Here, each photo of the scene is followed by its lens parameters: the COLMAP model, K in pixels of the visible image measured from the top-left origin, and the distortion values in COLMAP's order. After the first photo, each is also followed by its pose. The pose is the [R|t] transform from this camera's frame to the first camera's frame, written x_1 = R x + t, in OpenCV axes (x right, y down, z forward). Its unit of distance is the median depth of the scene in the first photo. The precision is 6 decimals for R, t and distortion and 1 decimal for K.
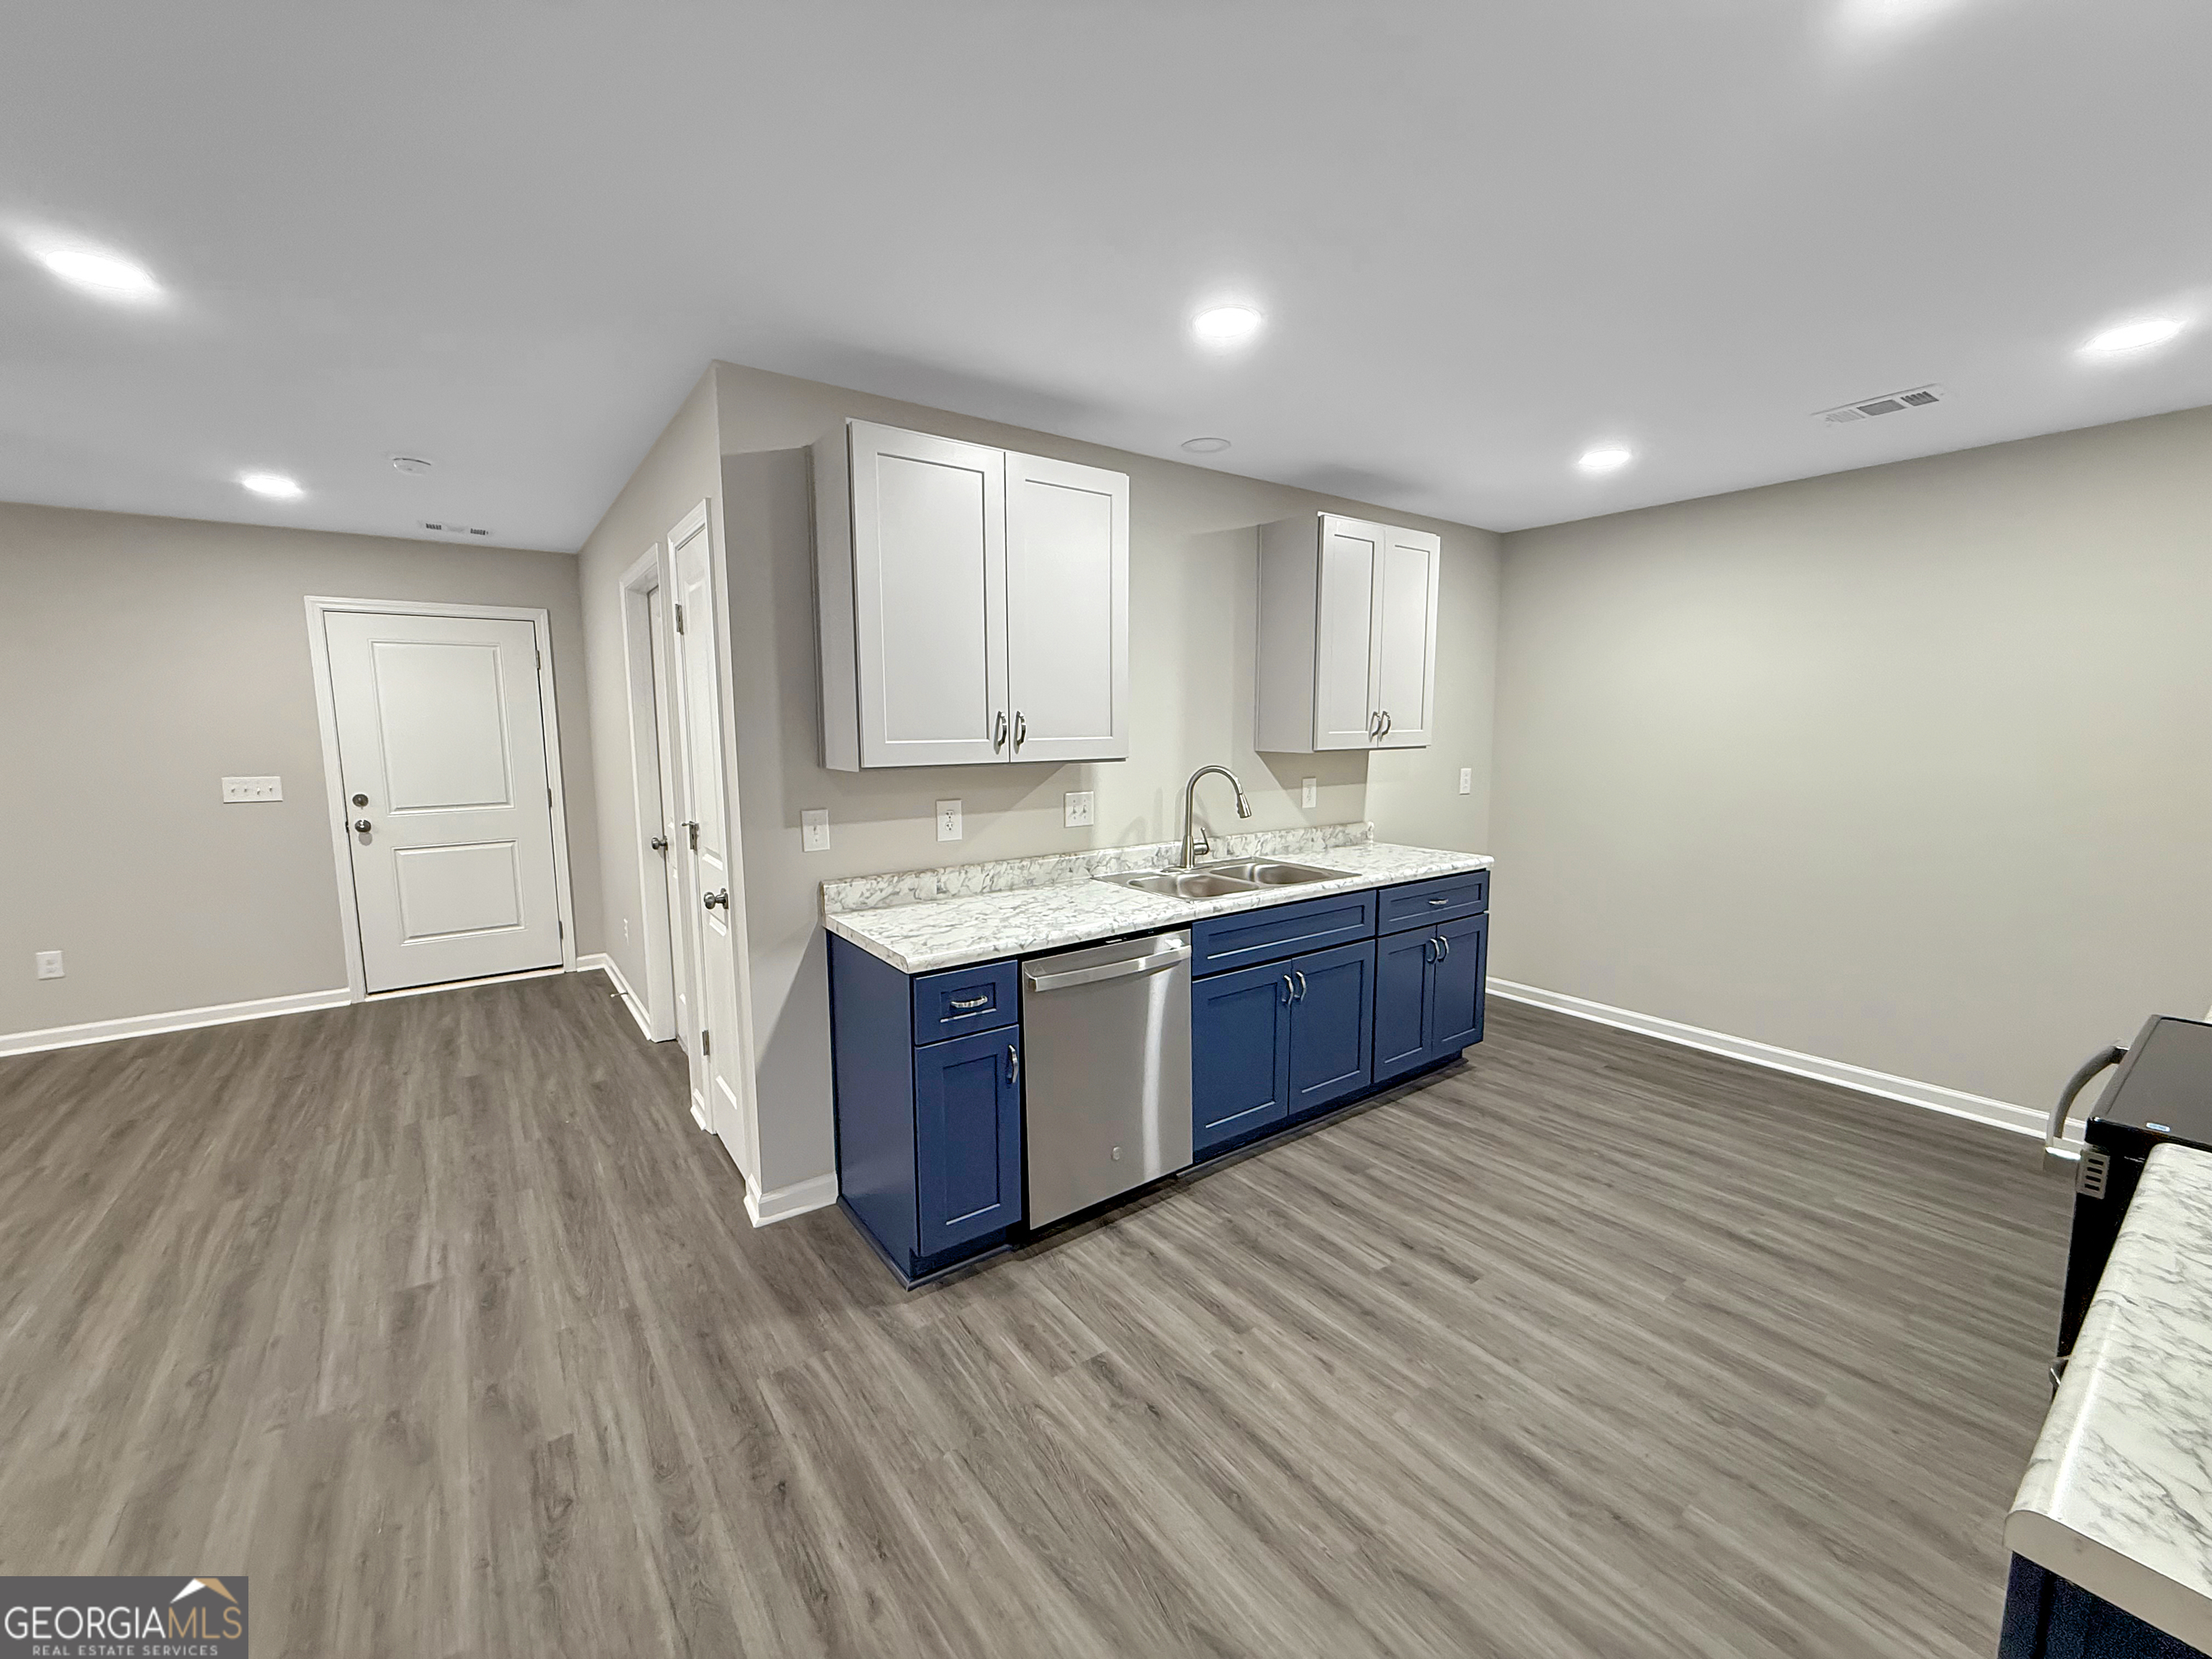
lens RADIAL K [[881.0, 0, 1098.4], [0, 881.0, 829.1], [0, 0, 1]] dist [-0.000721, -0.000237]
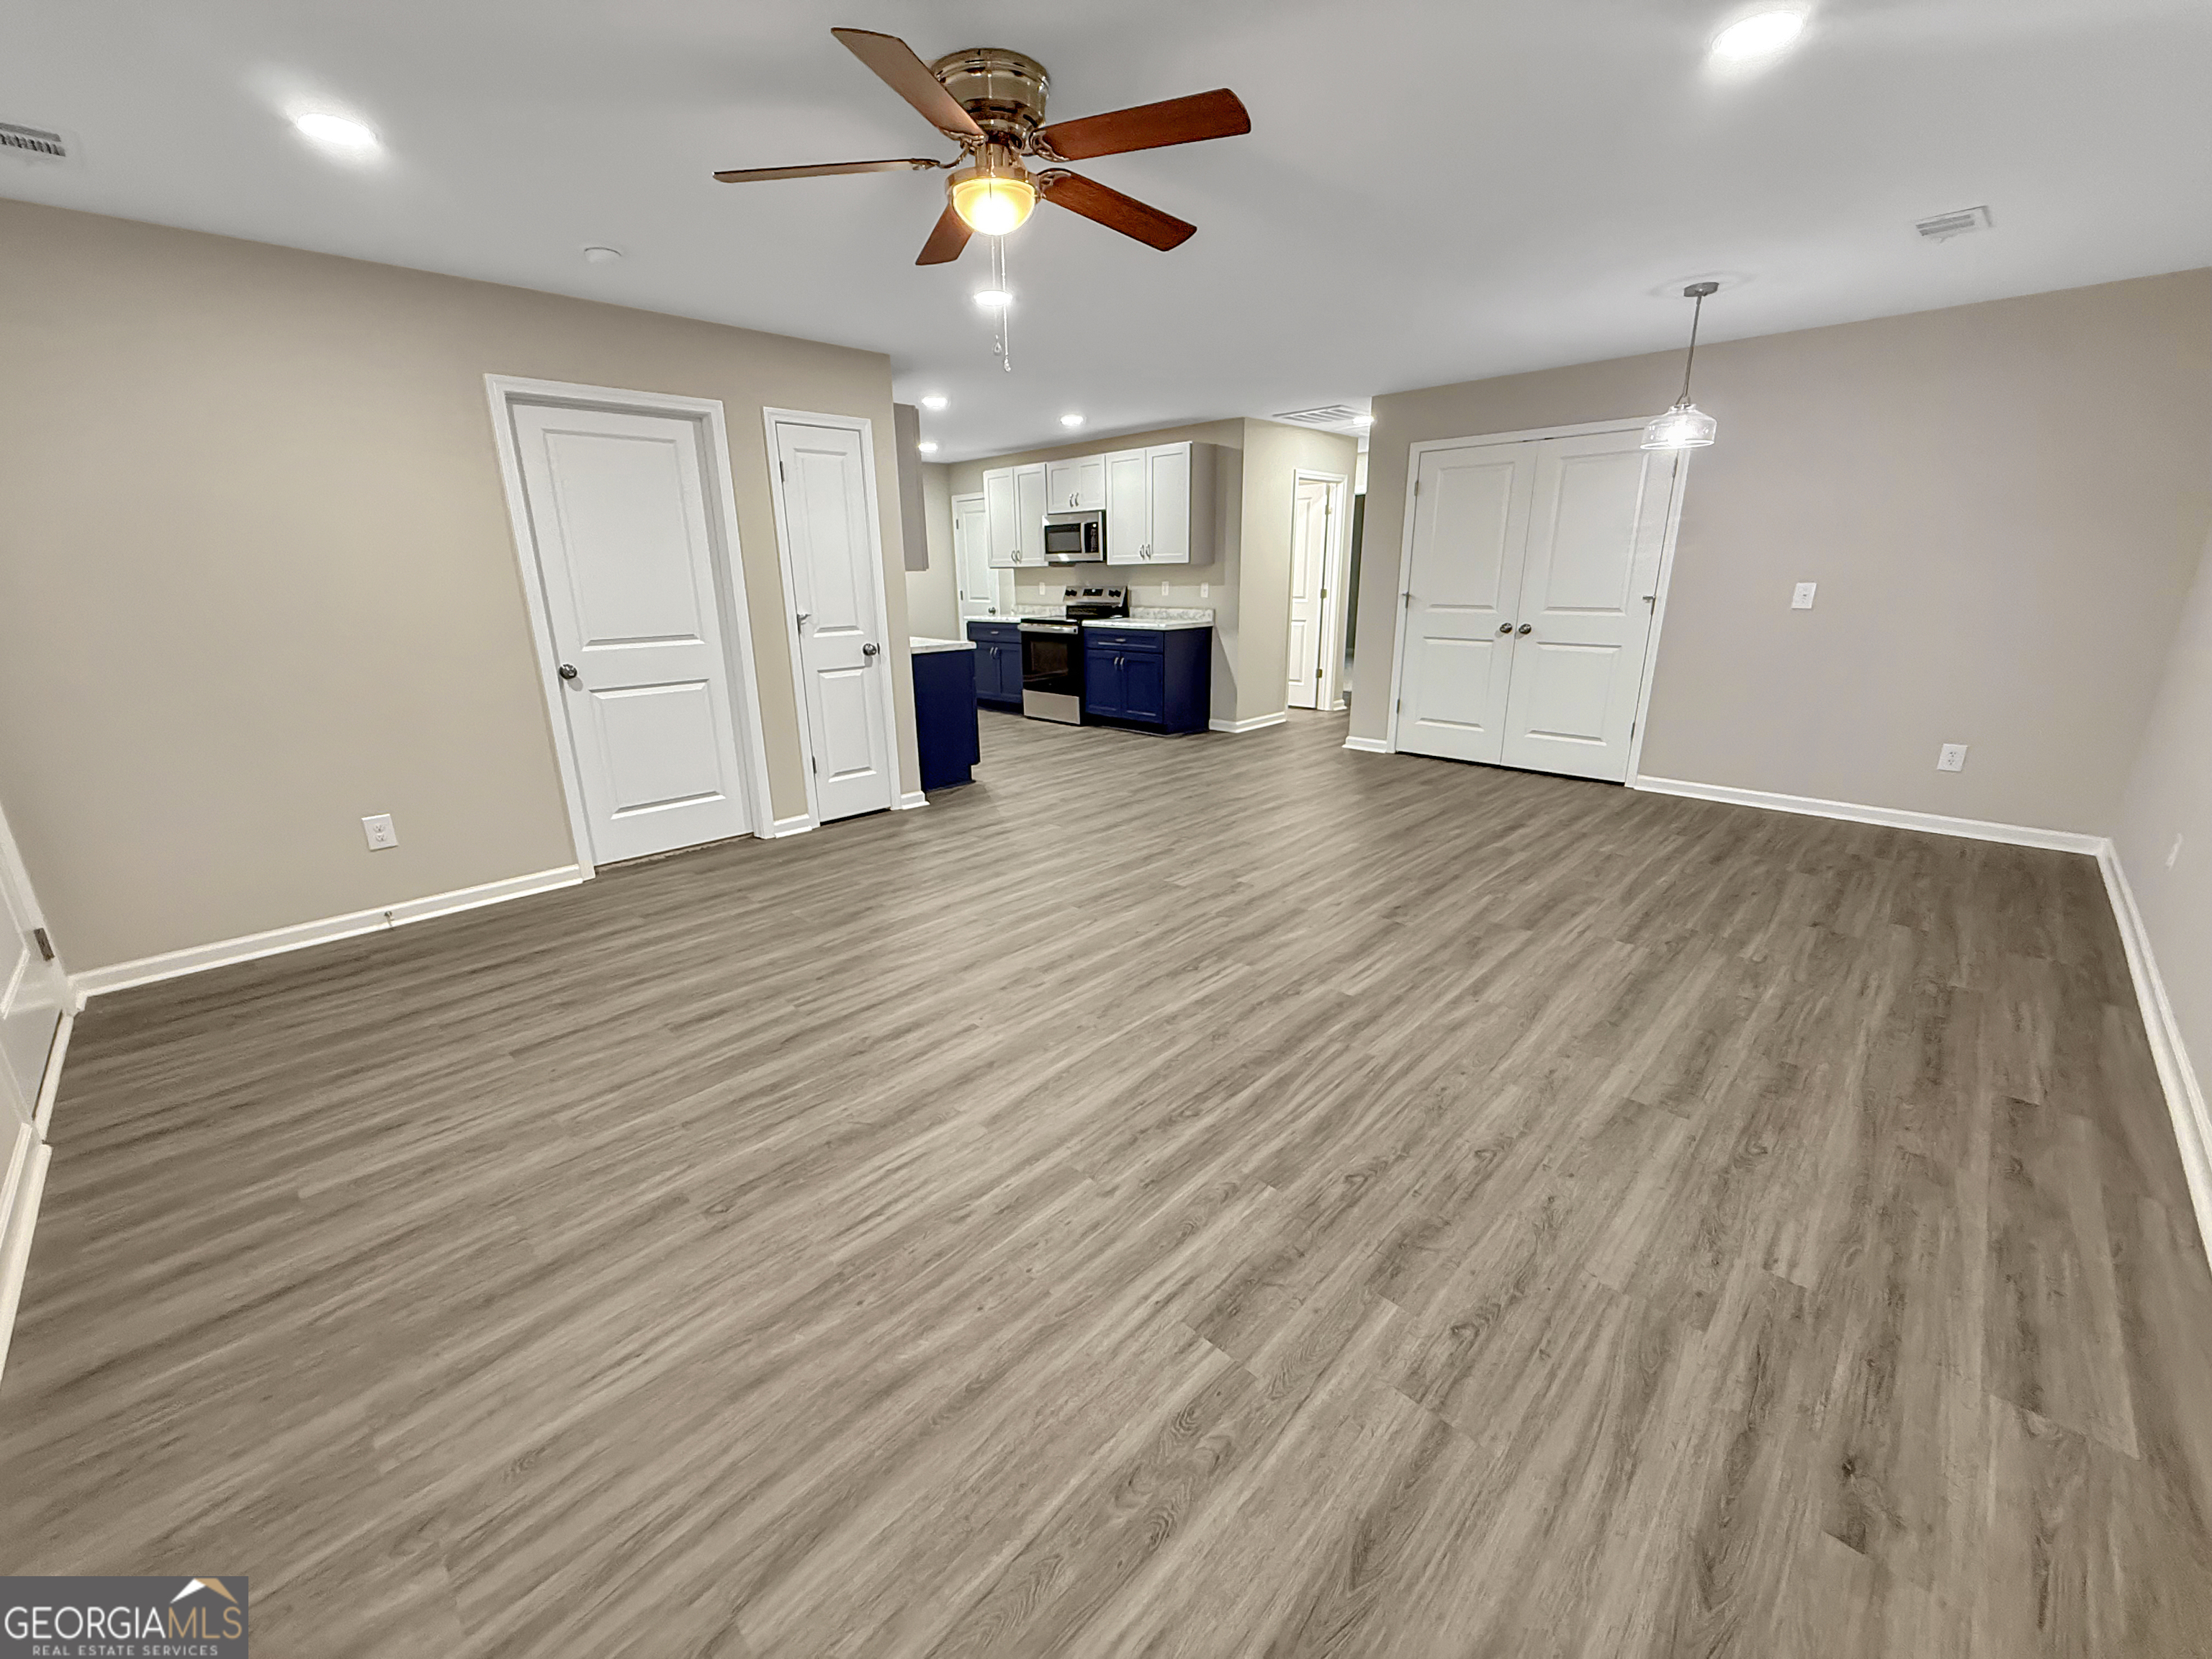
lens RADIAL K [[881.0, 0, 1098.4], [0, 881.0, 829.1], [0, 0, 1]] dist [-0.000721, -0.000237]
pose [[-0.161073, -0.273355, 0.948331, -2.301562], [0.135942, 0.945574, 0.295650, -0.041258], [-0.977535, 0.176539, -0.115146, 0.822210]]
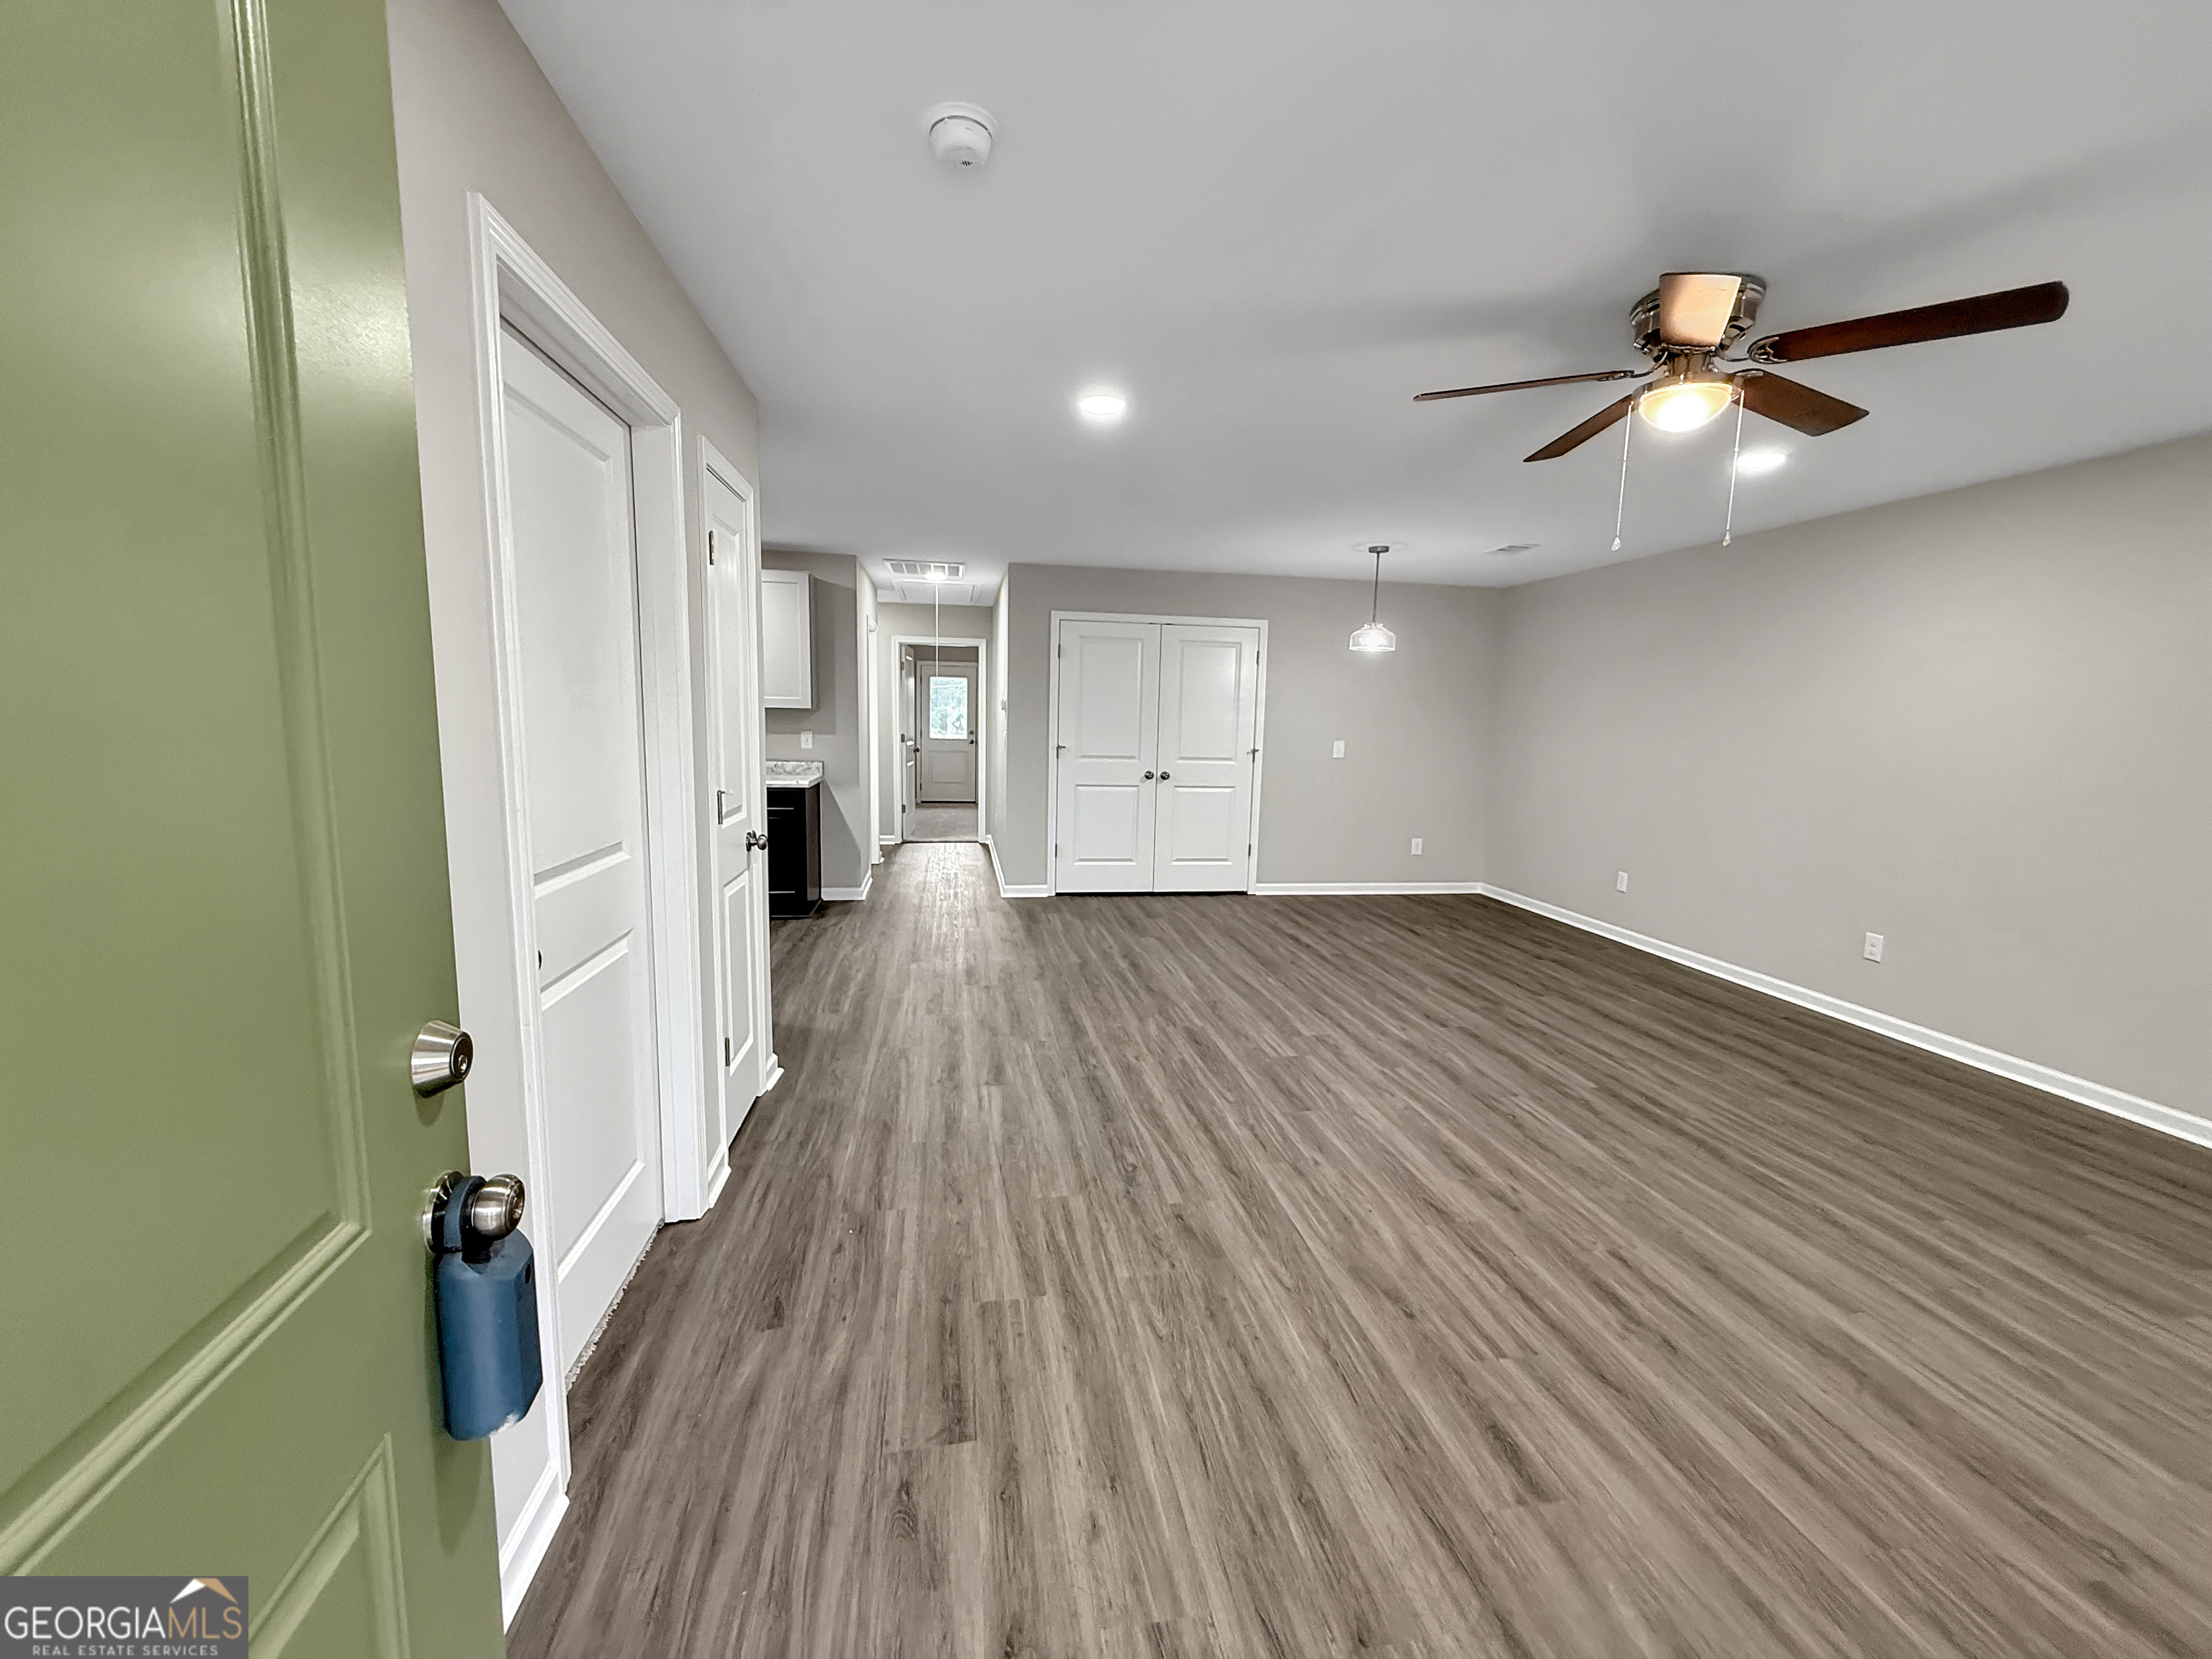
lens RADIAL K [[878.0, 0, 1099.7], [0, 878.0, 828.8], [0, 0, 1]] dist [-0.000102, -0.000033]
pose [[-0.894132, -0.074685, 0.441532, -1.298056], [0.035426, 0.971107, 0.236002, -0.178168], [-0.446400, 0.226659, -0.865652, 1.755786]]
